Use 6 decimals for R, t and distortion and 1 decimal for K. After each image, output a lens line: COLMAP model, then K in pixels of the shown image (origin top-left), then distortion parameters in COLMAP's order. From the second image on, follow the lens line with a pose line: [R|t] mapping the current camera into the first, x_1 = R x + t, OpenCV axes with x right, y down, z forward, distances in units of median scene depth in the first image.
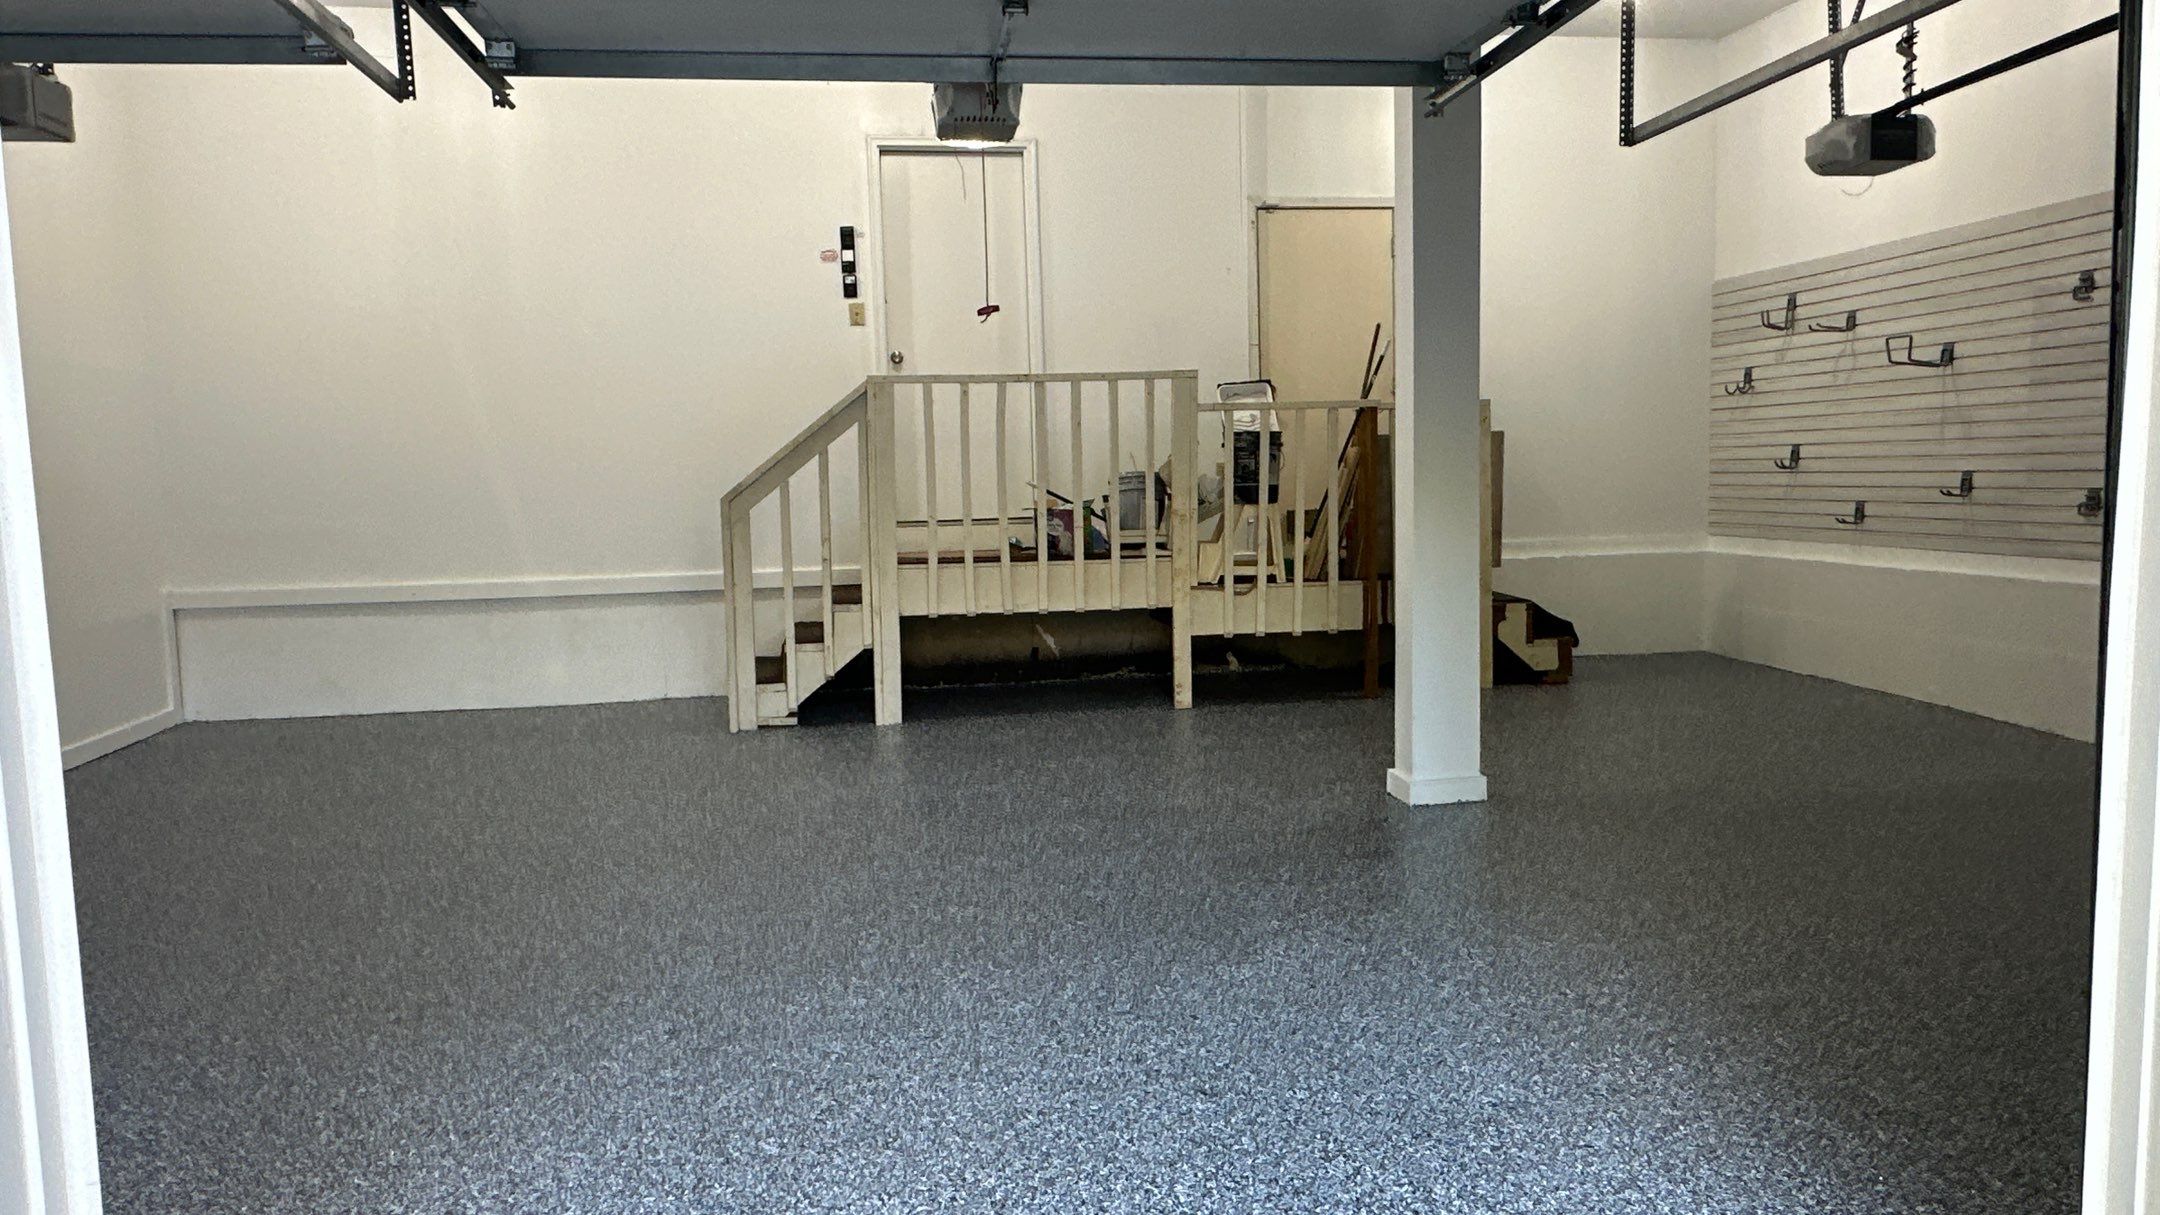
lens RADIAL K [[1444.7, 0, 1080.0], [0, 1444.7, 607.5], [0, 0, 1]] dist [-0.001857, -0.003273]
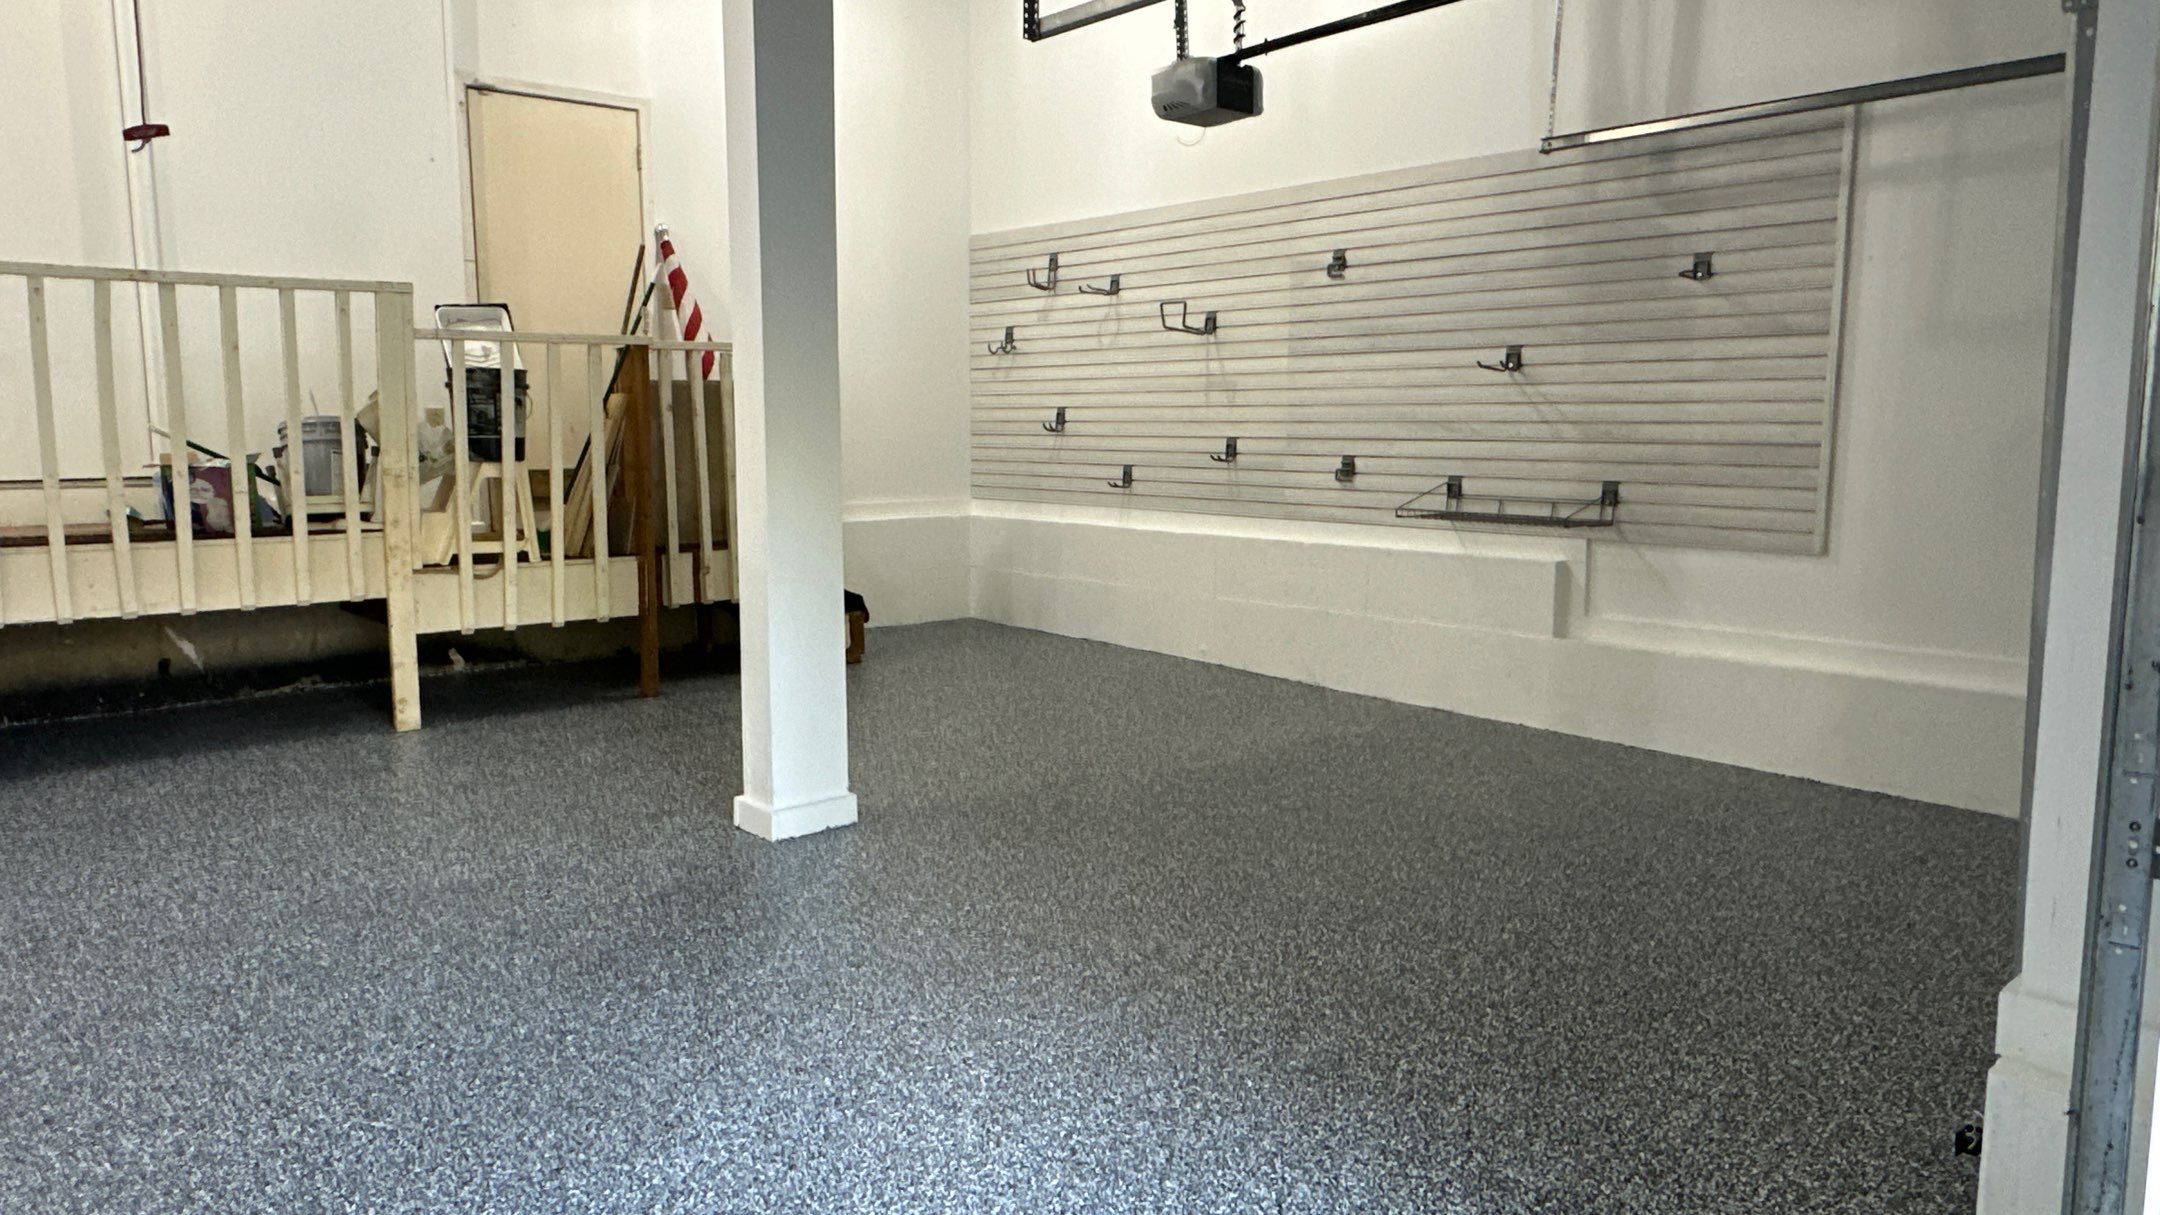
lens RADIAL K [[1444.7, 0, 1080.0], [0, 1444.7, 607.5], [0, 0, 1]] dist [-0.001857, -0.003273]
pose [[0.839014, -0.044459, 0.542291, -0.041799], [0.029080, 0.998896, 0.036902, -0.012517], [-0.543332, -0.015191, 0.839380, 0.170343]]
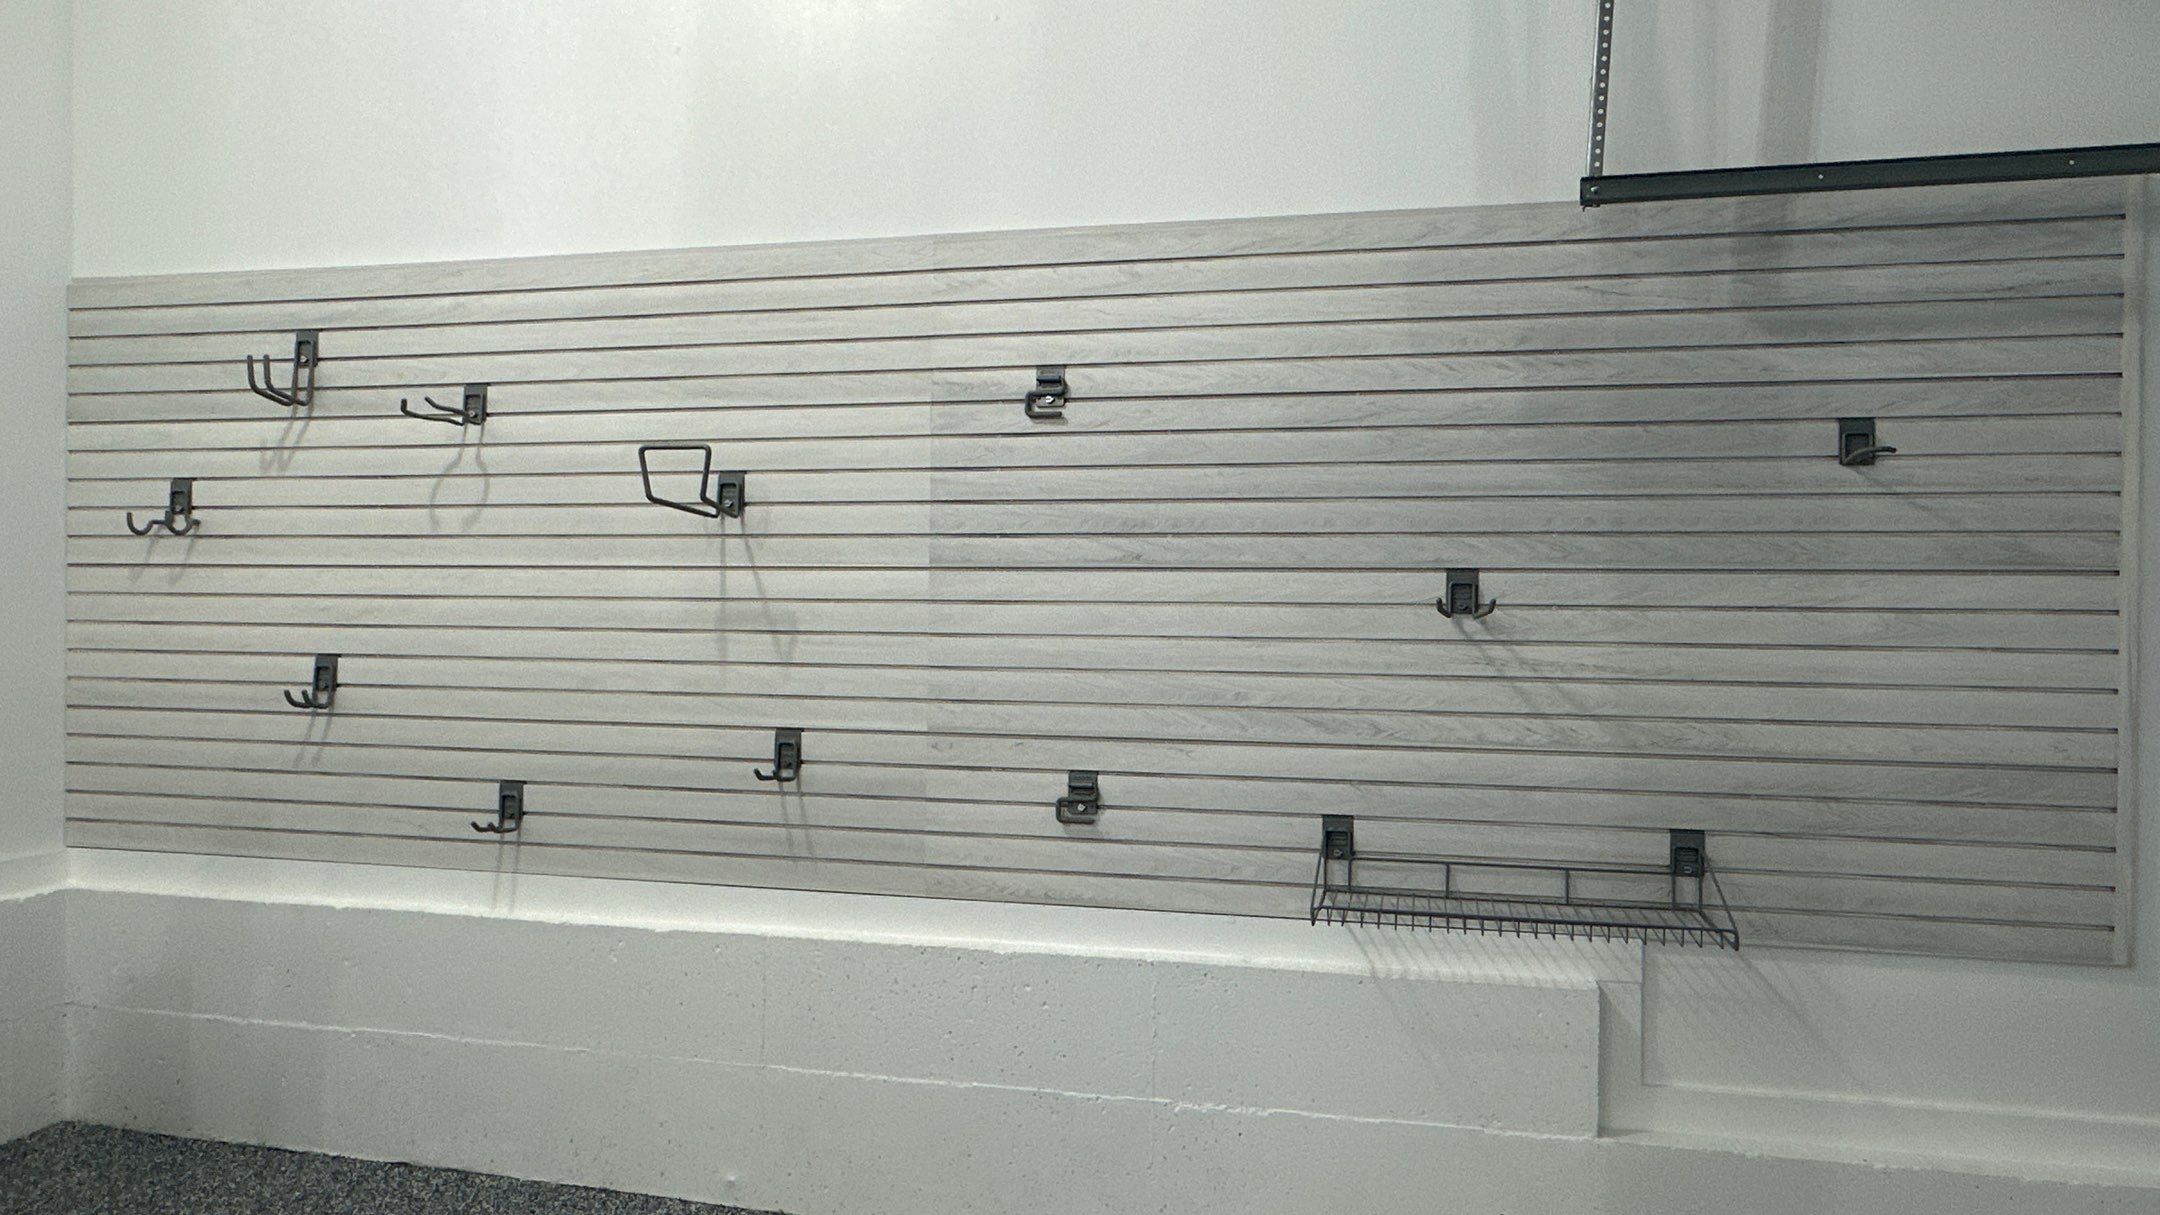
lens RADIAL K [[1419.8, 0, 1080.0], [0, 1419.8, 607.5], [0, 0, 1]] dist [-0.003806, 0.000452]
pose [[0.366415, 0.019369, 0.930250, 0.175518], [0.069771, 0.996396, -0.048229, -0.096809], [-0.927832, 0.082576, 0.363743, 0.663476]]
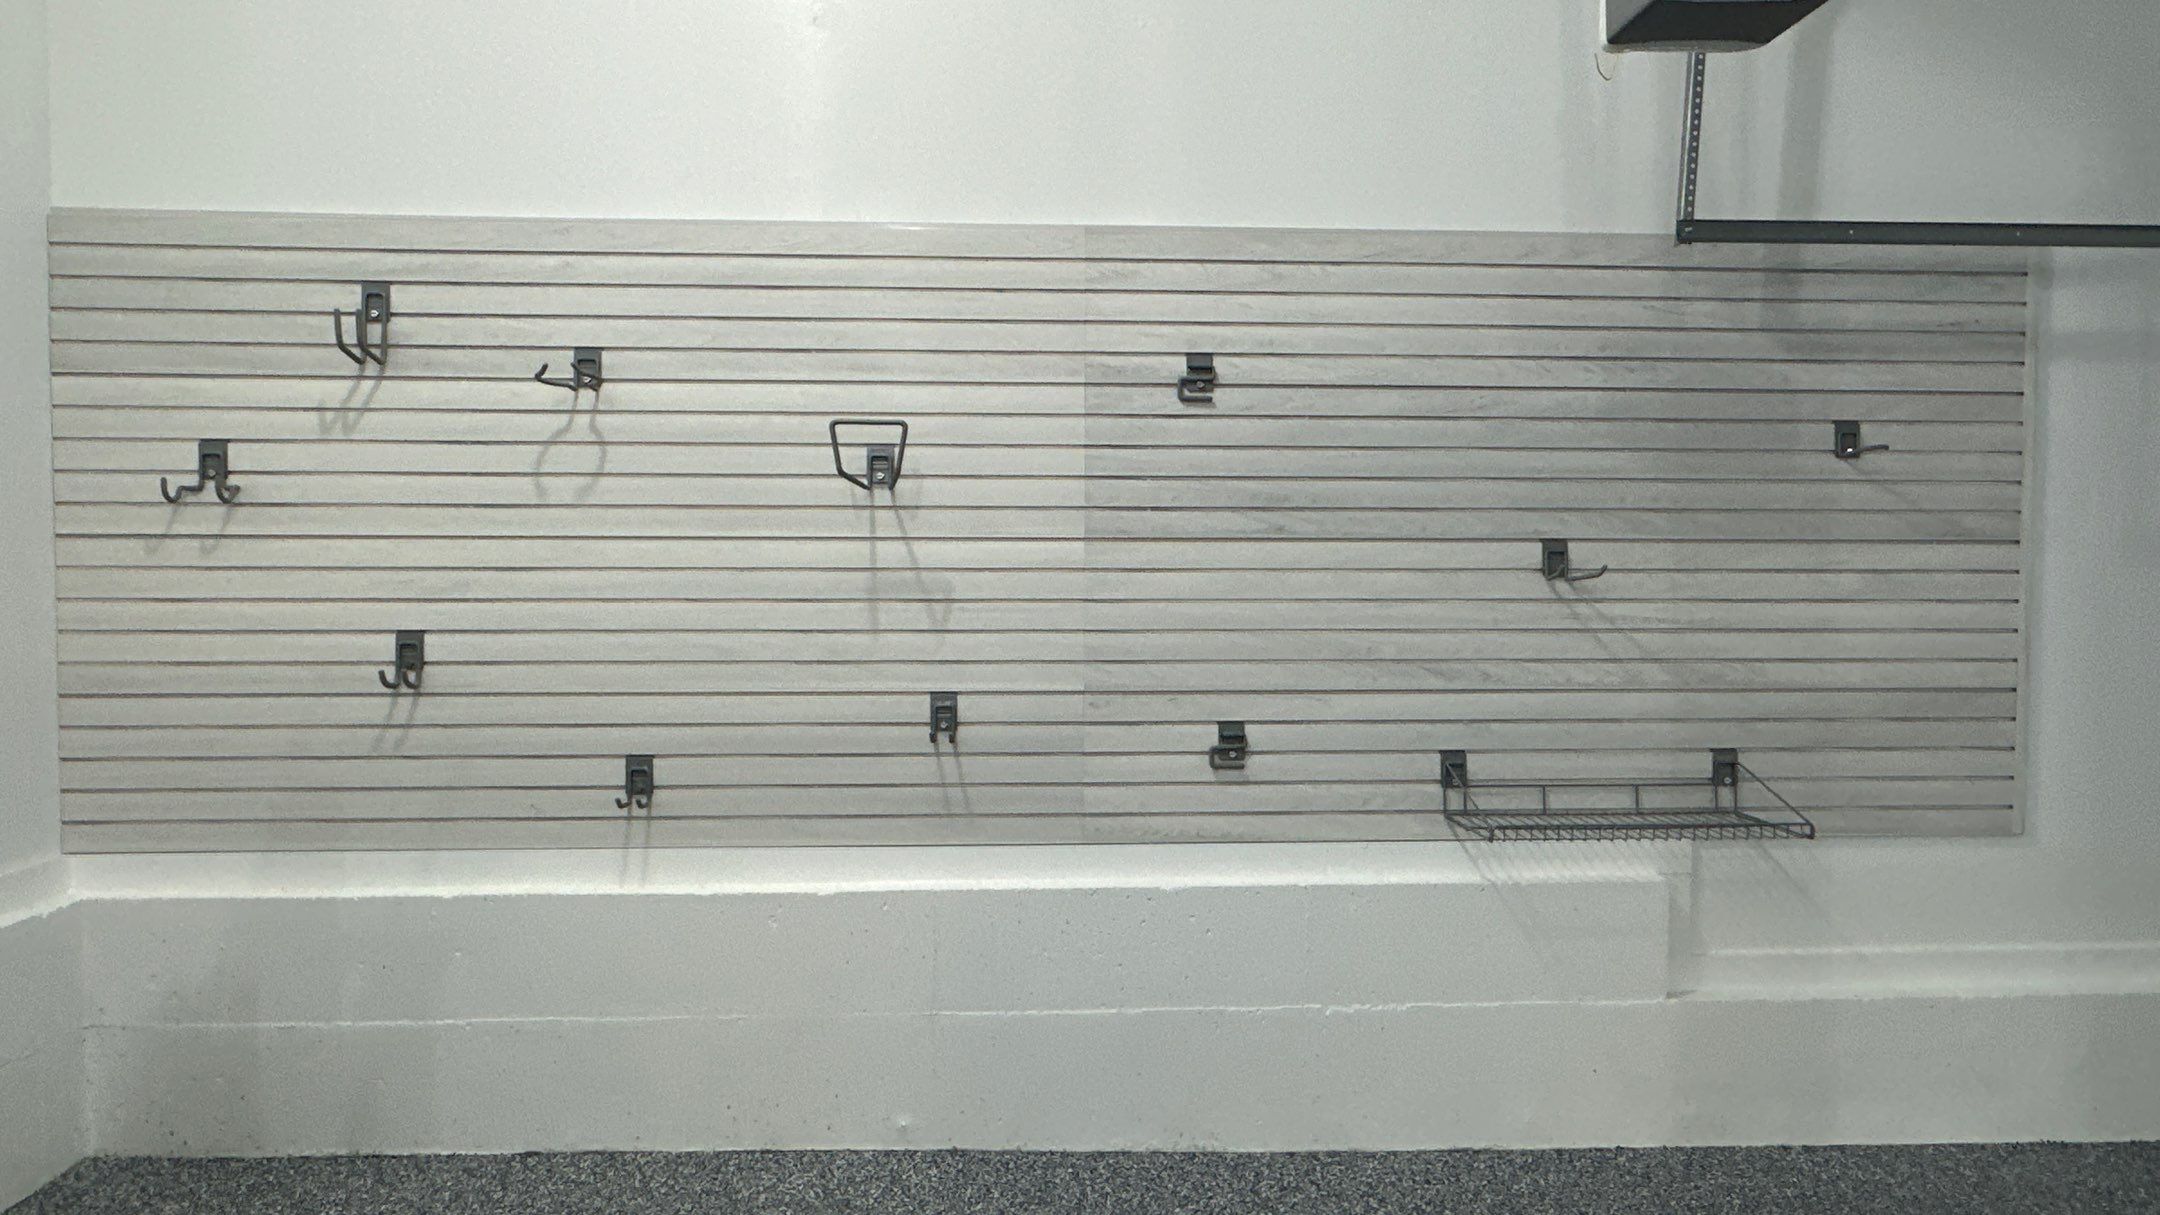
lens RADIAL K [[1419.0, 0, 1086.6], [0, 1419.0, 608.9], [0, 0, 1]] dist [-0.004389, -0.000861]
pose [[0.089129, -0.014629, 0.995913, 0.096936], [0.087993, 0.996098, 0.006756, -0.113613], [-0.992126, 0.087031, 0.090068, 0.826362]]
